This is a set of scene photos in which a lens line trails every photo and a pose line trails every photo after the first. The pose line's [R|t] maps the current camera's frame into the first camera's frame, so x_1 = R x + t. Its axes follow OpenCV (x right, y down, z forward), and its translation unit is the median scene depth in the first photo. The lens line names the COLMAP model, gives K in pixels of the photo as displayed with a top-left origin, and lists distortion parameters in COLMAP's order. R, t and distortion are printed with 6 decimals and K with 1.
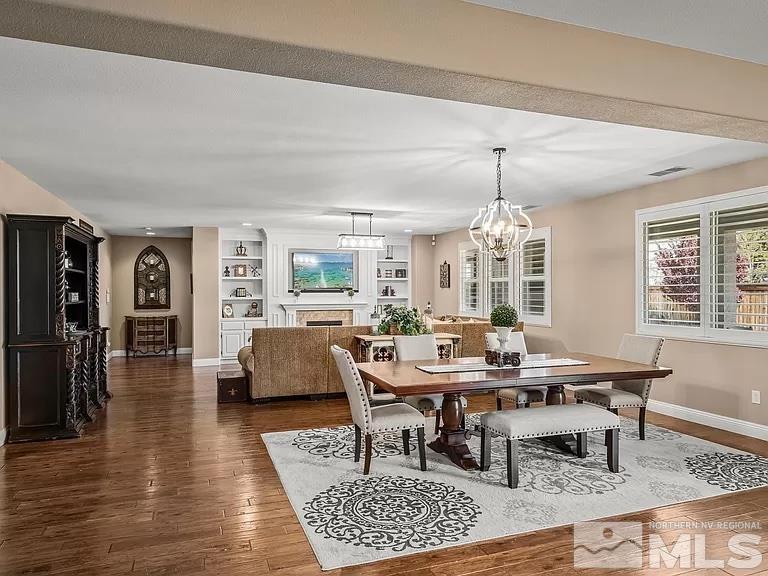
lens RADIAL K [[515.9, 0, 382.8], [0, 515.9, 290.5], [0, 0, 1]] dist [-0.000615, -0.000777]
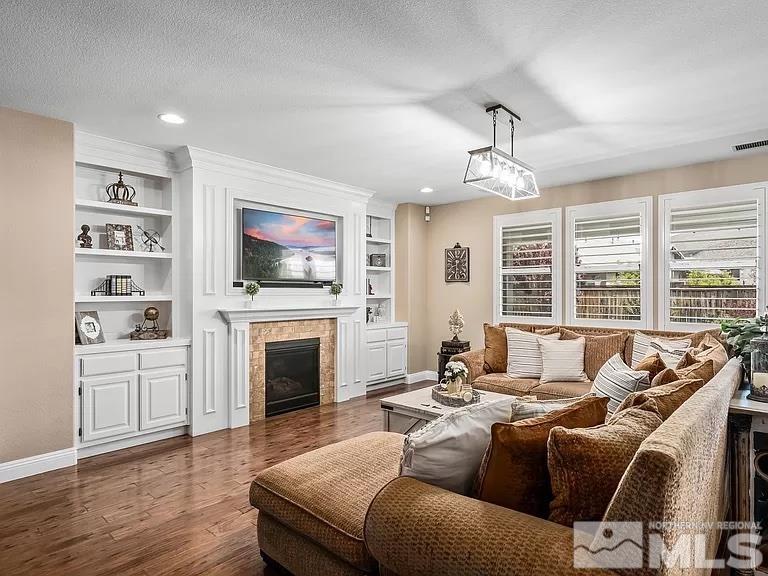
lens RADIAL K [[437.1, 0, 386.9], [0, 437.1, 286.5], [0, 0, 1]] dist [-0.025467, -0.000610]
pose [[0.880846, 0.008116, 0.473334, -0.246876], [-0.004048, 0.999946, -0.009612, 0.007156], [-0.473386, 0.006551, 0.880831, 0.552717]]
